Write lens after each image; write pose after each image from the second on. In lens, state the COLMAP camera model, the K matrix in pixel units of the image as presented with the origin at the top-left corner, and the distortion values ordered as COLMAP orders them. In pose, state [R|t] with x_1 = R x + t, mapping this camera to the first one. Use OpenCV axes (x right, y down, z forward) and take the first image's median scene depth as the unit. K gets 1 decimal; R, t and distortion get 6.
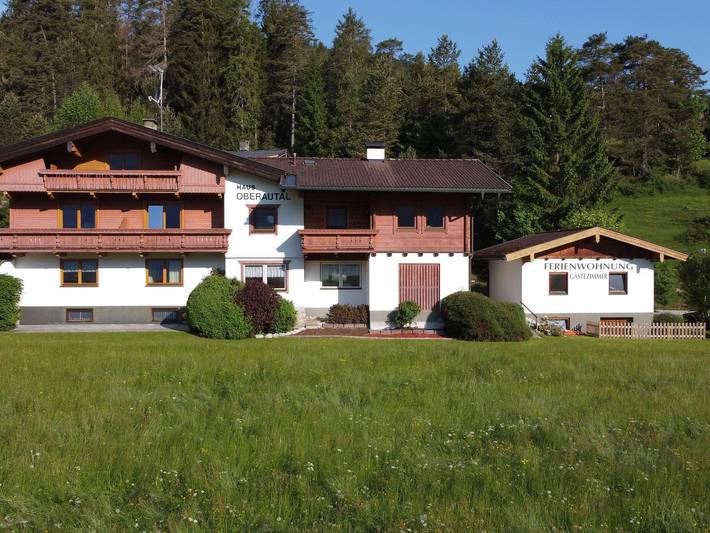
lens RADIAL K [[716.7, 0, 355.0], [0, 716.7, 266.5], [0, 0, 1]] dist [0.061605, -0.171650]
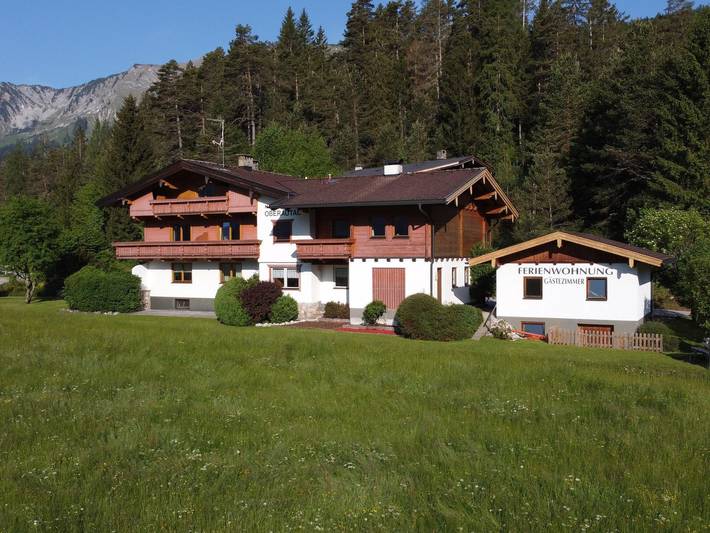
lens RADIAL K [[716.7, 0, 355.0], [0, 716.7, 266.5], [0, 0, 1]] dist [0.061605, -0.171650]
pose [[0.844443, 0.004533, -0.535627, 0.640137], [-0.000330, 0.999968, 0.007944, -0.014962], [0.535646, -0.006532, 0.844418, 0.018133]]
